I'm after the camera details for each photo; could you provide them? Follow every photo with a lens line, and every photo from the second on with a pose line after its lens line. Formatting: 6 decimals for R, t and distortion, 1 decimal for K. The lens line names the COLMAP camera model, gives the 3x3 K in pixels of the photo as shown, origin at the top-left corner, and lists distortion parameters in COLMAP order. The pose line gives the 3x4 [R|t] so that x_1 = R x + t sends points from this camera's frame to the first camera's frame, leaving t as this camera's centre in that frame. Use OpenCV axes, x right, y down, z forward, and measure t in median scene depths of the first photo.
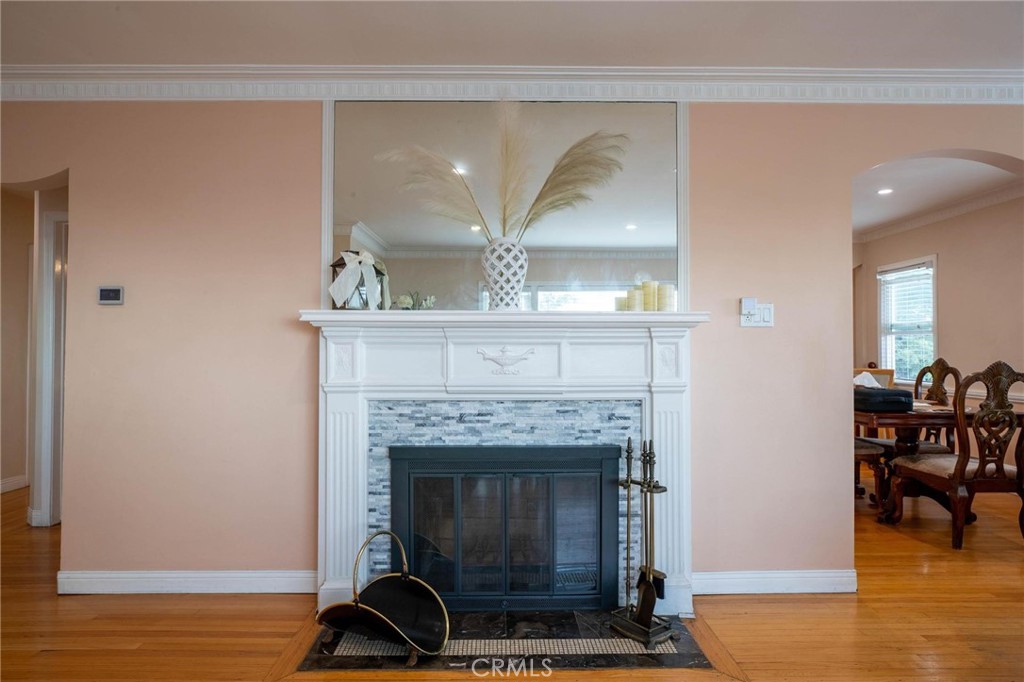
lens RADIAL K [[602.3, 0, 512.1], [0, 602.3, 343.4], [0, 0, 1]] dist [-0.004706, -0.003242]
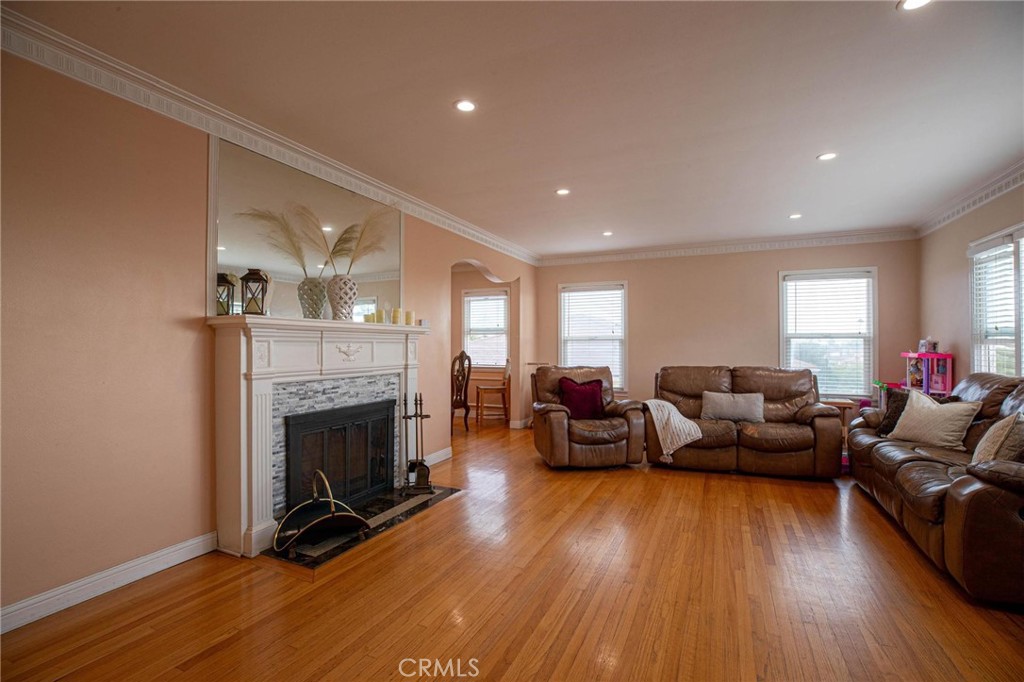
lens RADIAL K [[466.2, 0, 513.1], [0, 466.2, 342.0], [0, 0, 1]] dist [-0.003029, -0.000292]
pose [[0.442475, 0.005278, 0.896765, -0.920690], [-0.007210, 0.999971, -0.002329, 0.000306], [-0.896752, -0.005435, 0.442500, 0.065667]]
